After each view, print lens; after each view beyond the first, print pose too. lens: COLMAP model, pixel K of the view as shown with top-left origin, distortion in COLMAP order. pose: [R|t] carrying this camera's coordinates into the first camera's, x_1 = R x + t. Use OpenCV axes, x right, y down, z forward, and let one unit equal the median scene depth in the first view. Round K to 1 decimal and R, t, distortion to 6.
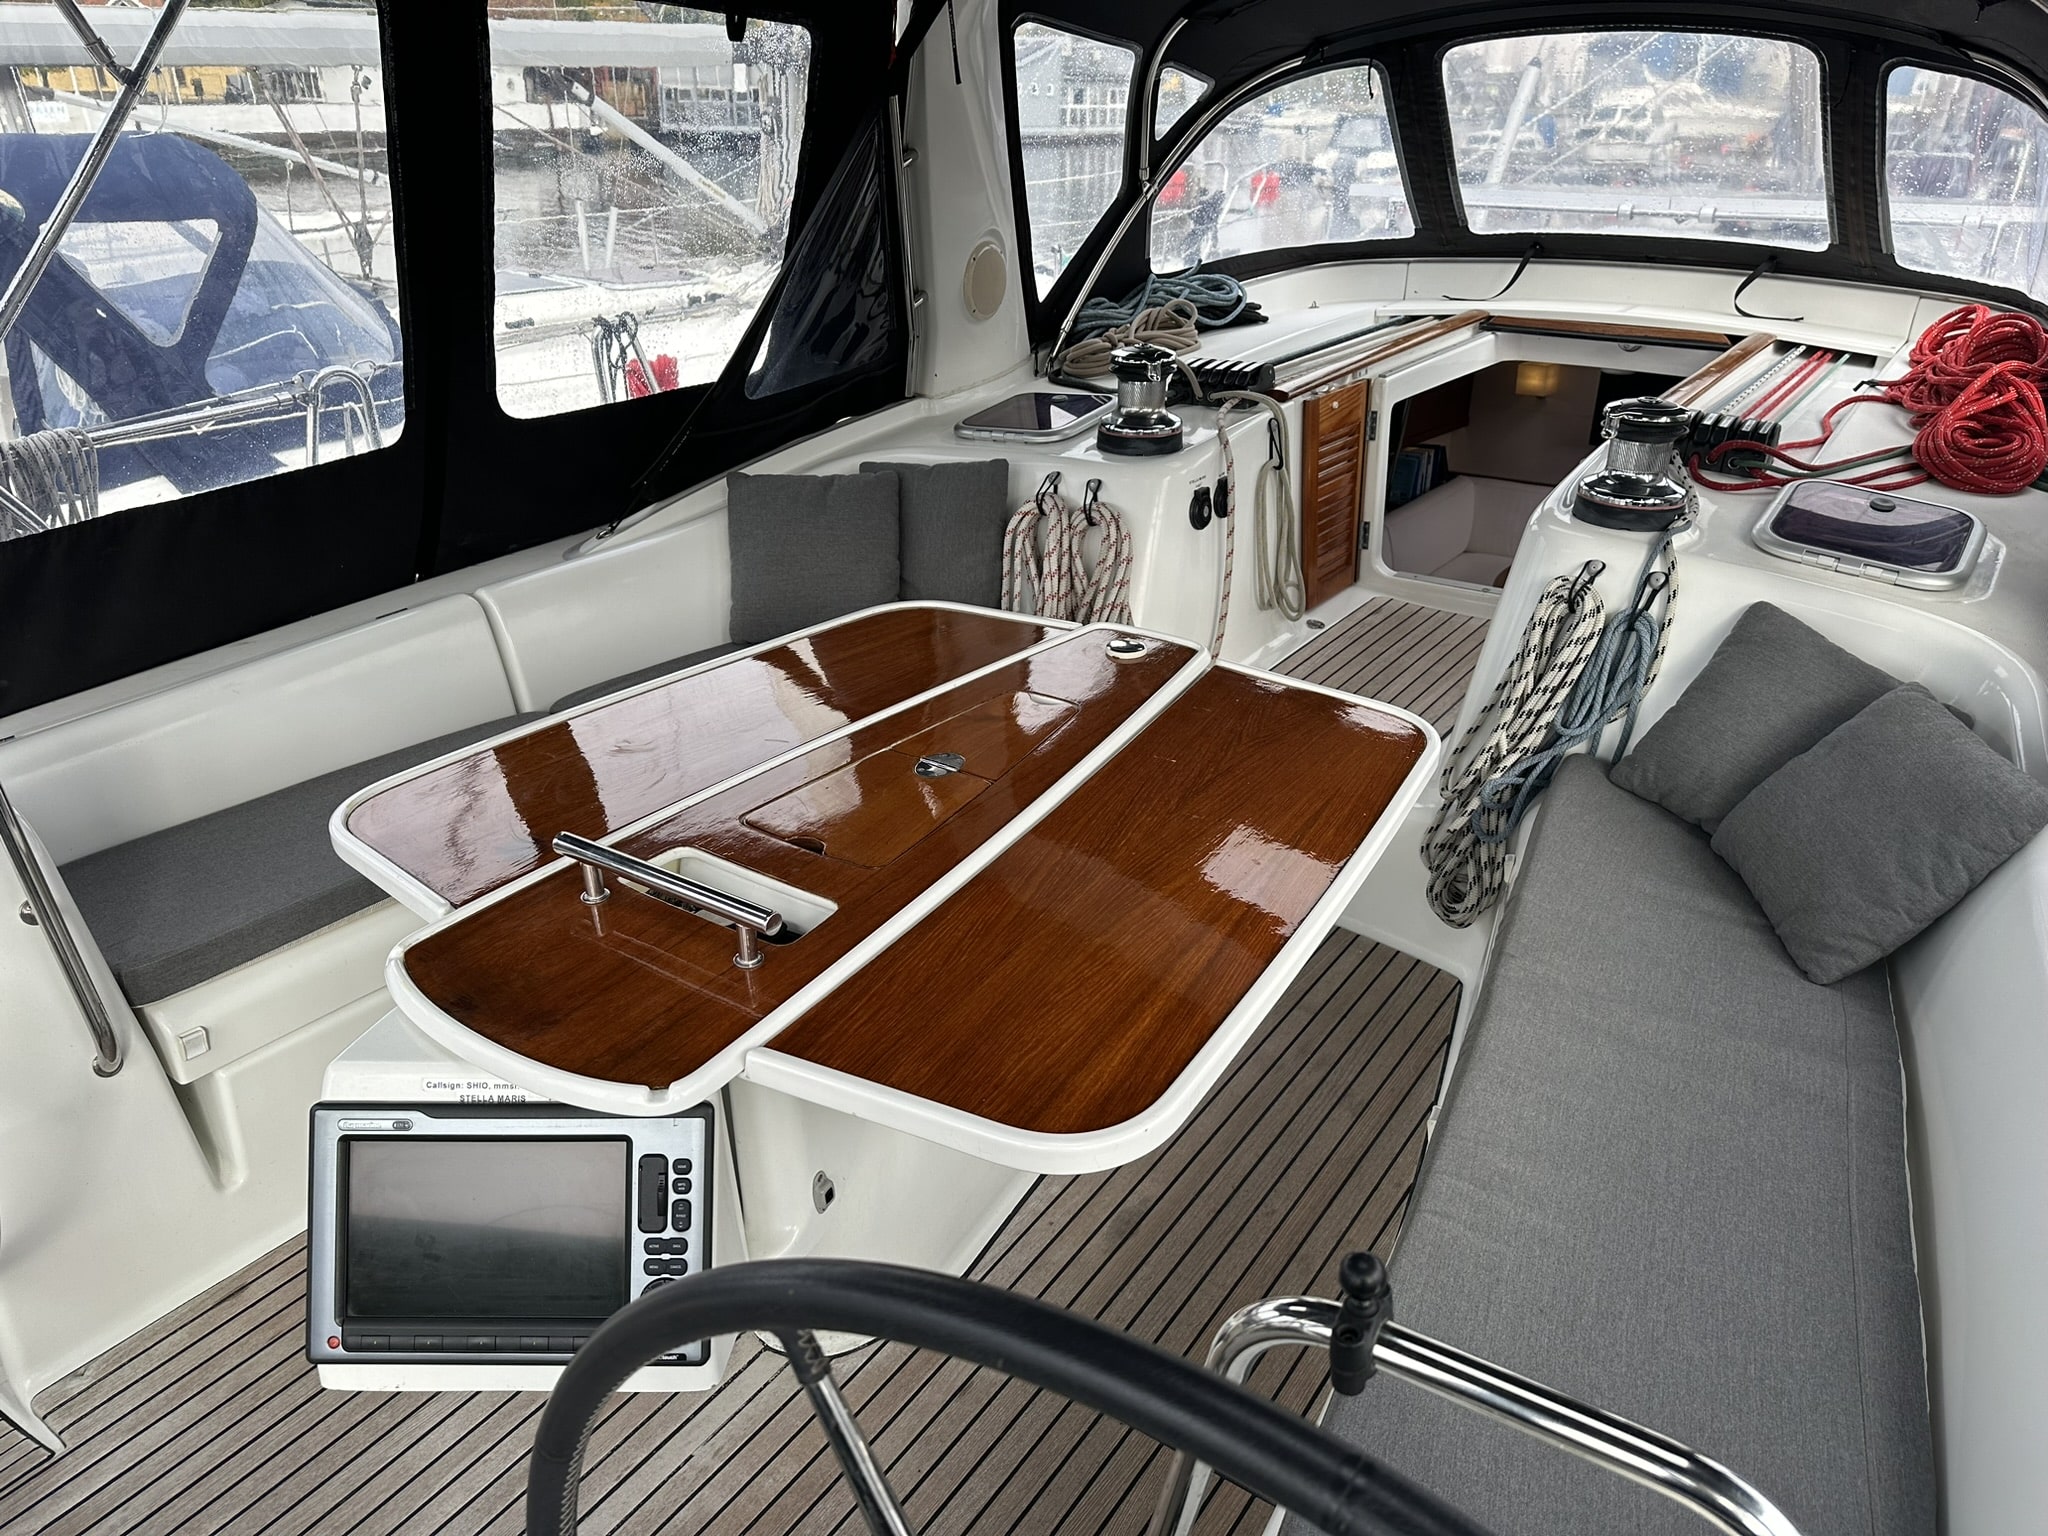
lens RADIAL K [[1423.5, 0, 1016.4], [0, 1423.5, 788.4], [0, 0, 1]] dist [0.068826, -0.087984]
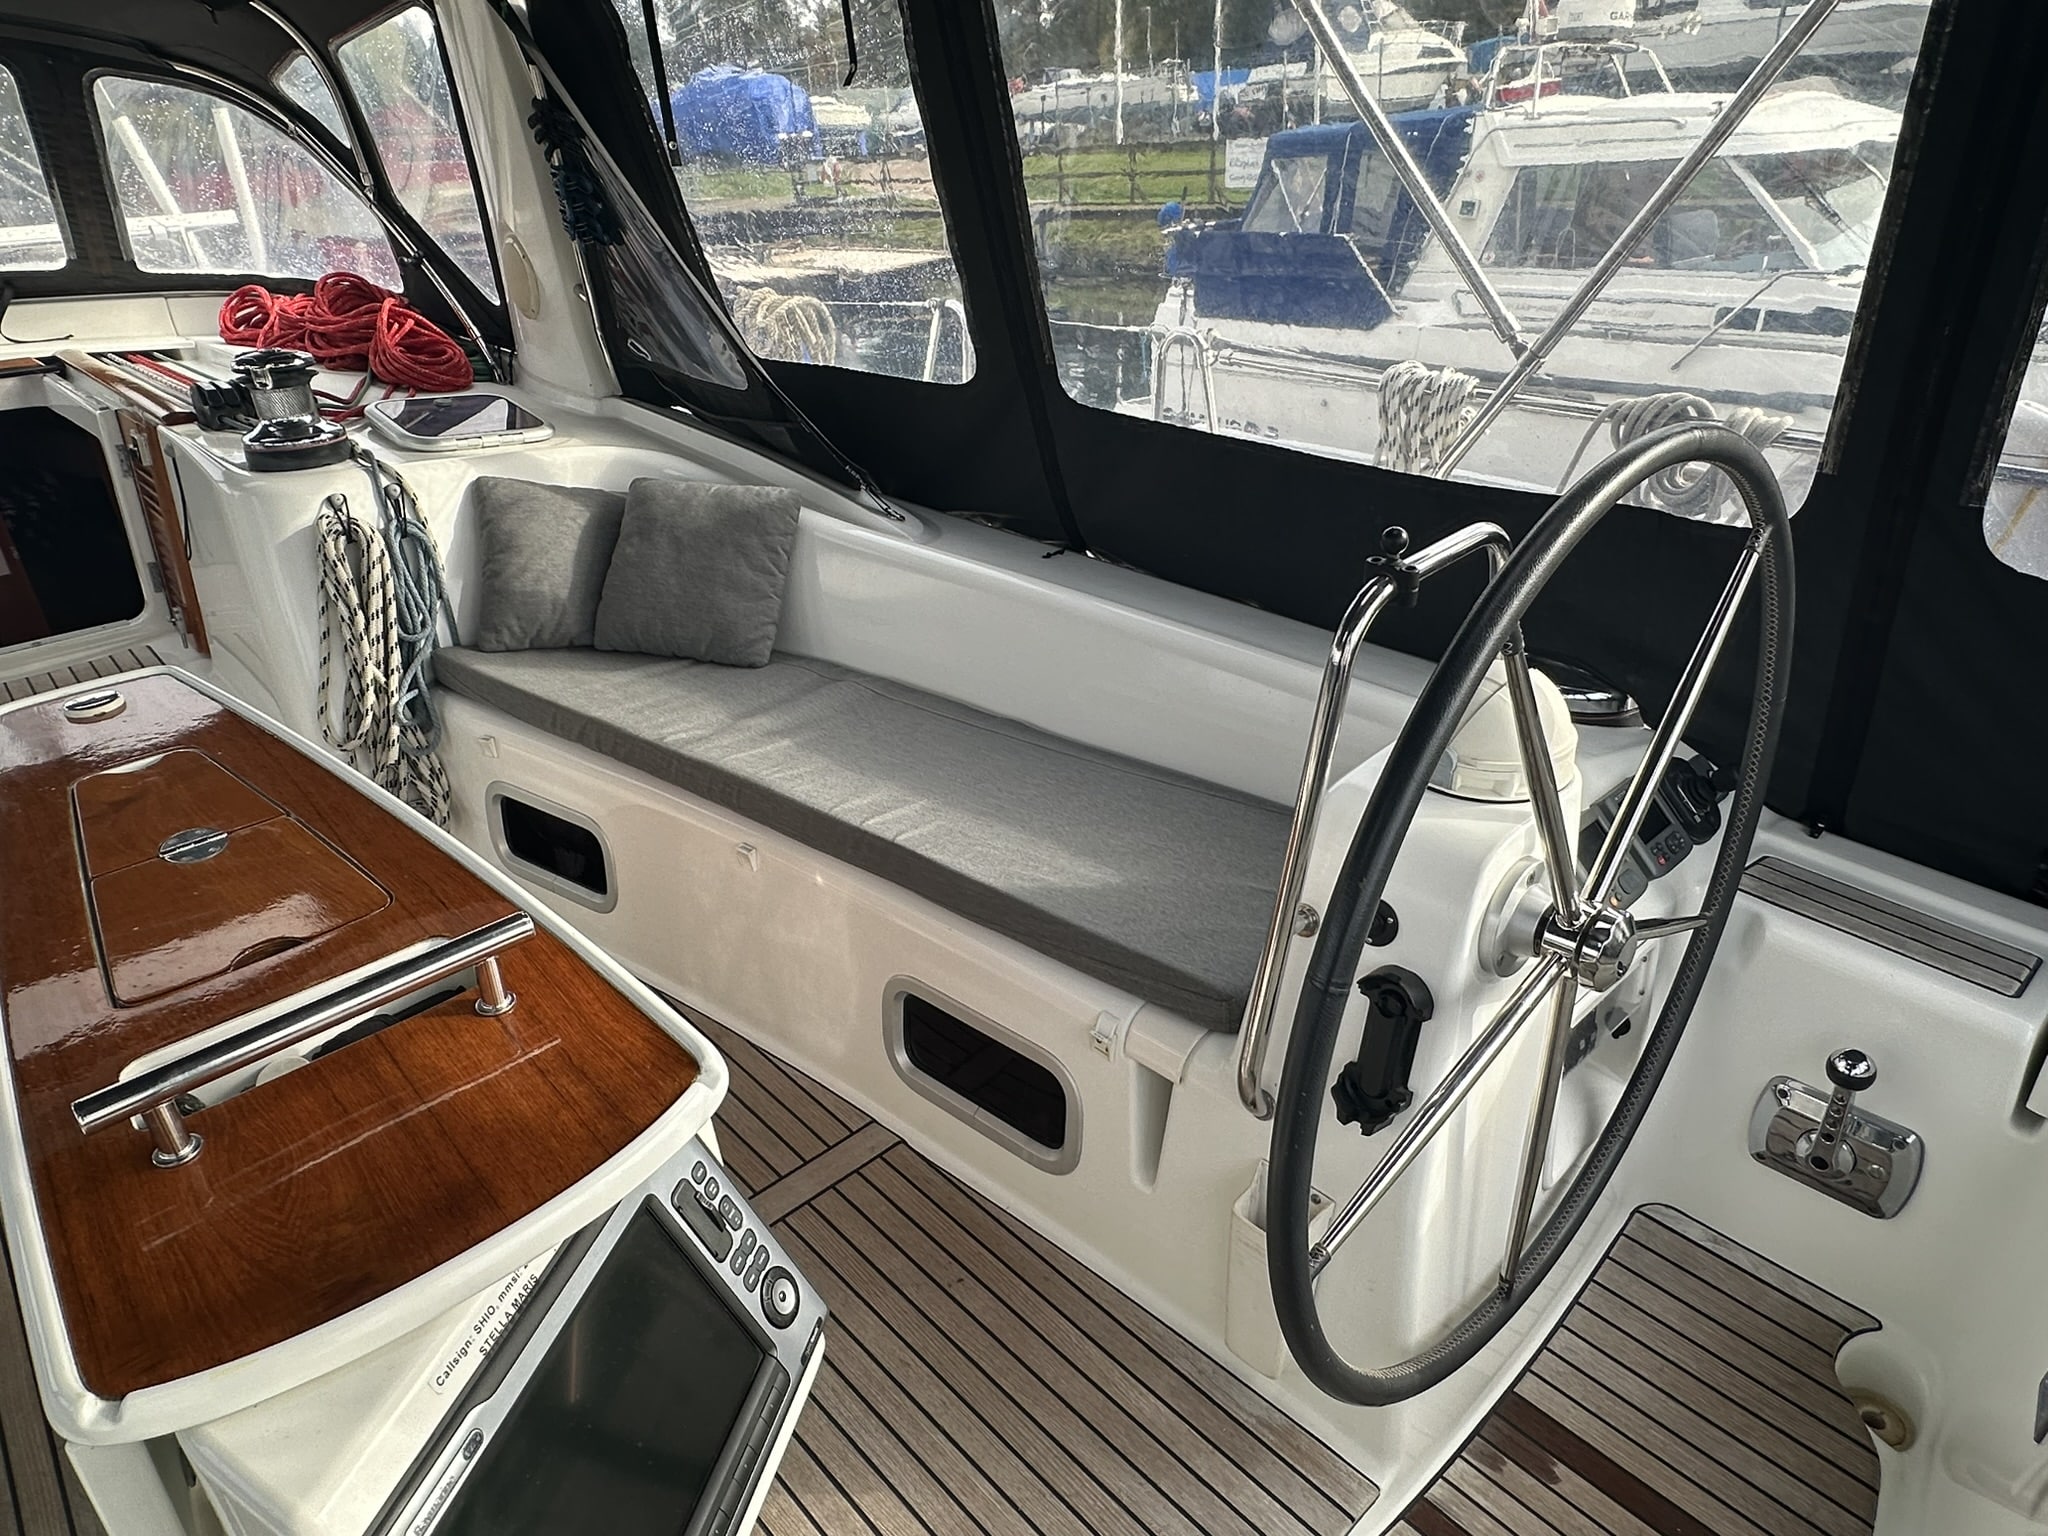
lens RADIAL K [[1245.5, 0, 1004.1], [0, 1245.5, 789.0], [0, 0, 1]] dist [-0.006257, 0.000402]
pose [[0.213634, -0.456771, 0.863551, -0.351818], [0.465502, 0.824750, 0.321087, -0.035120], [-0.858877, 0.333389, 0.388822, 0.238337]]
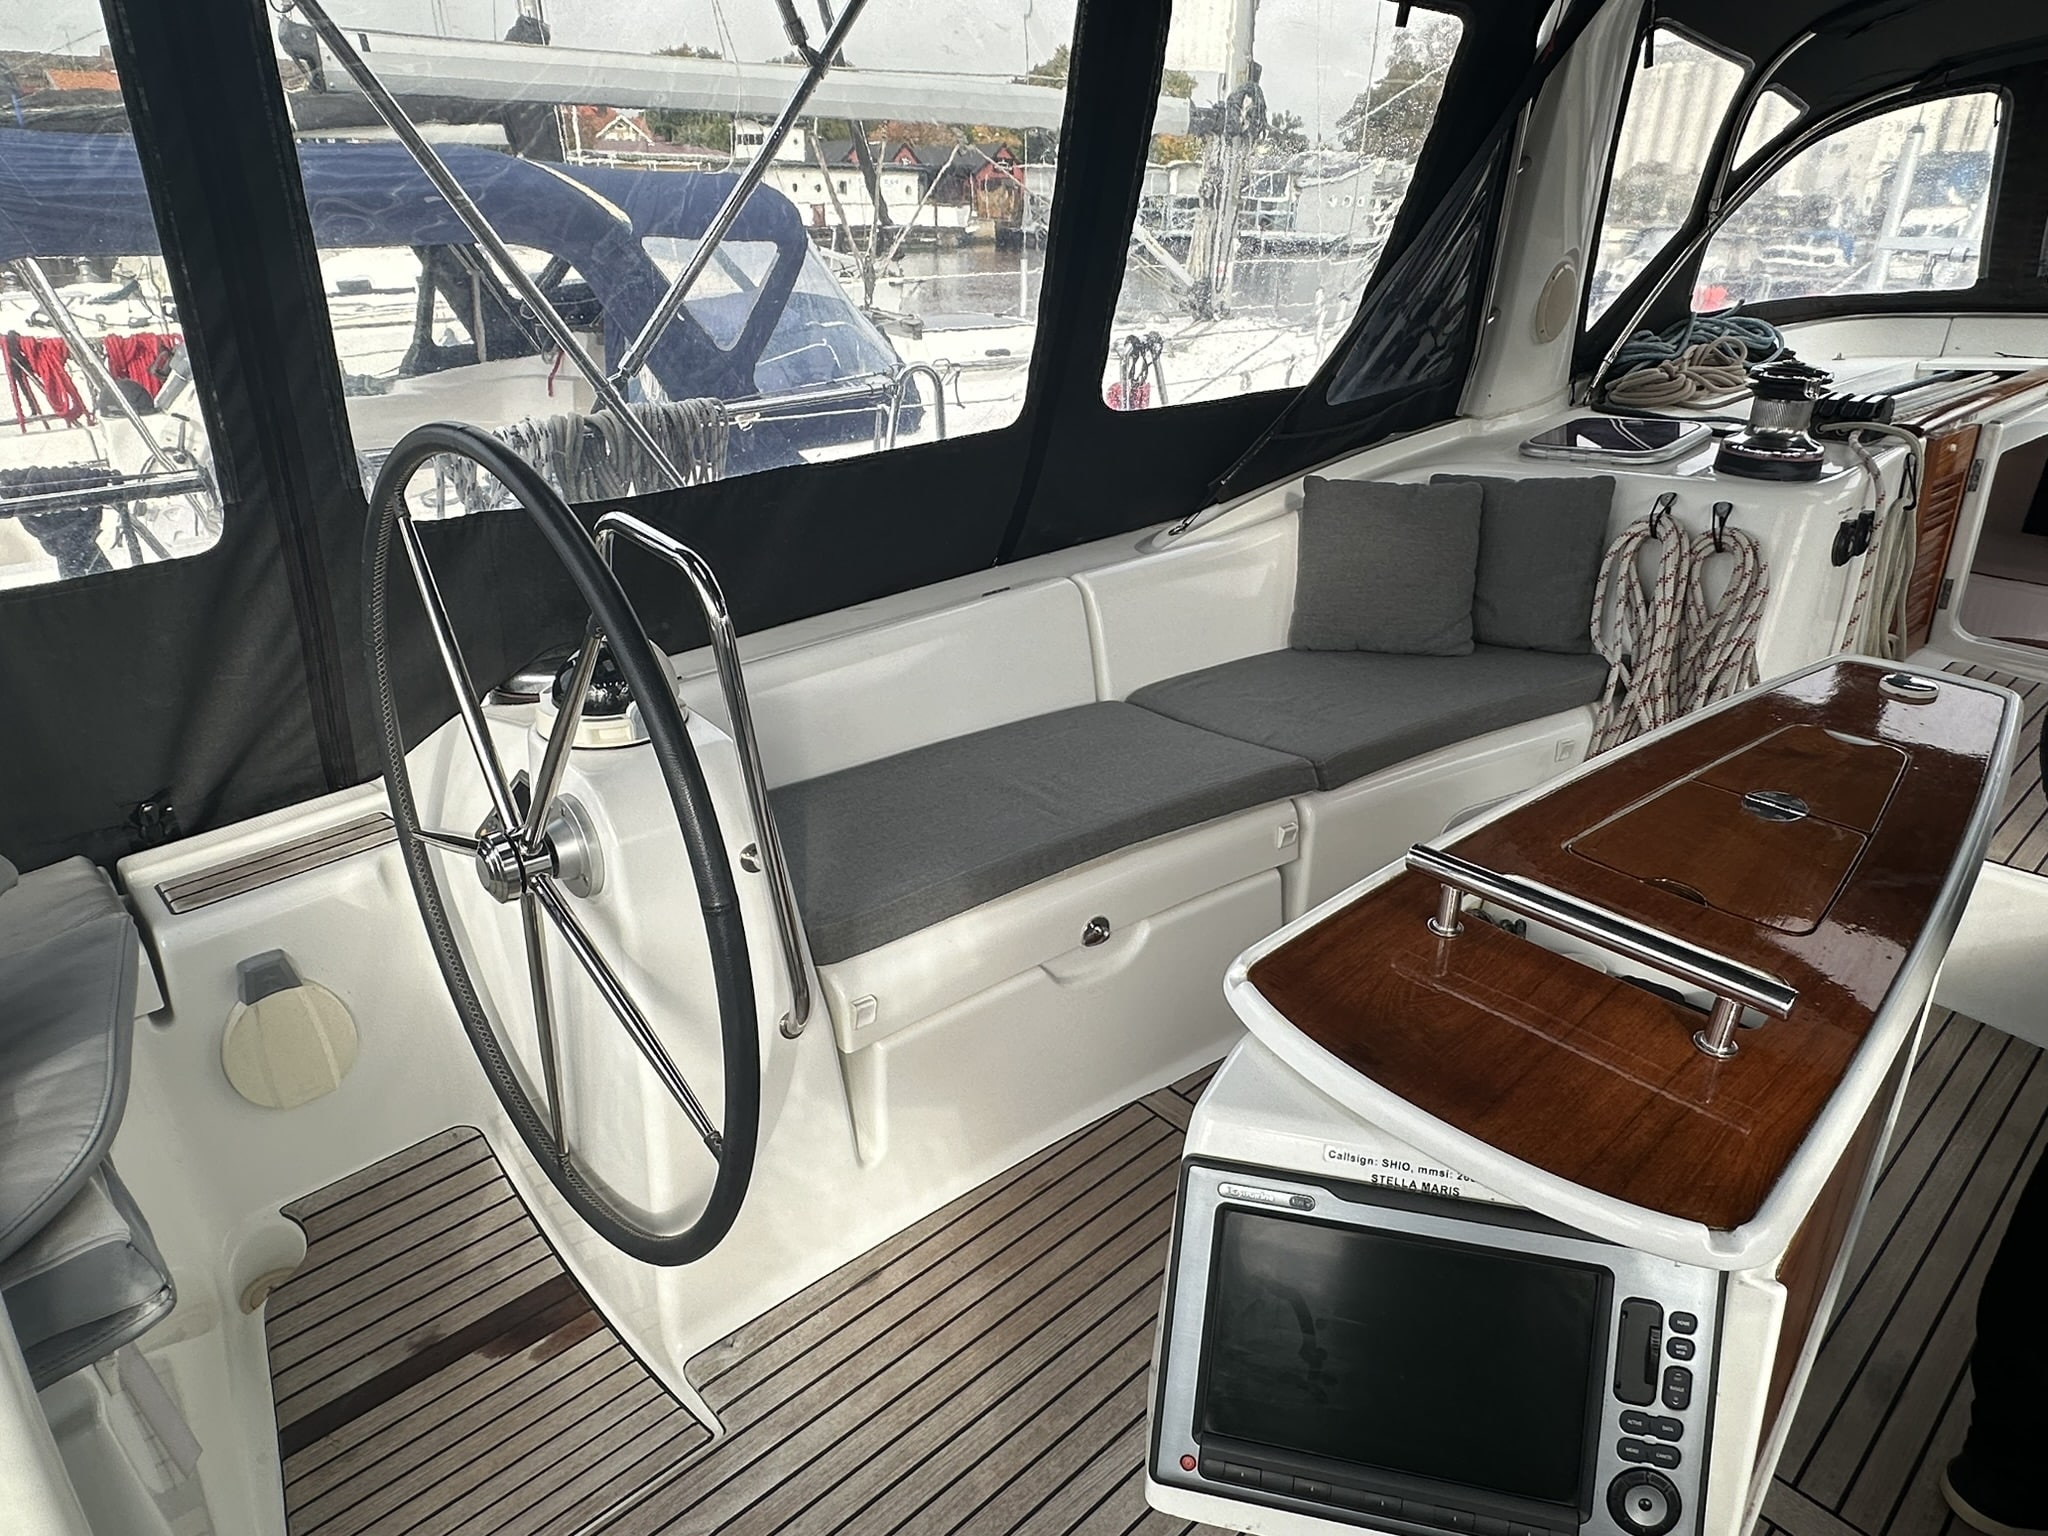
lens RADIAL K [[1241.5, 0, 1007.0], [0, 1241.5, 780.0], [0, 0, 1]] dist [-0.008653, 0.003114]
pose [[0.975358, 0.103574, -0.194805, -0.232789], [-0.106701, 0.994275, -0.005596, 0.013413], [0.193111, 0.026244, 0.980826, 0.147857]]
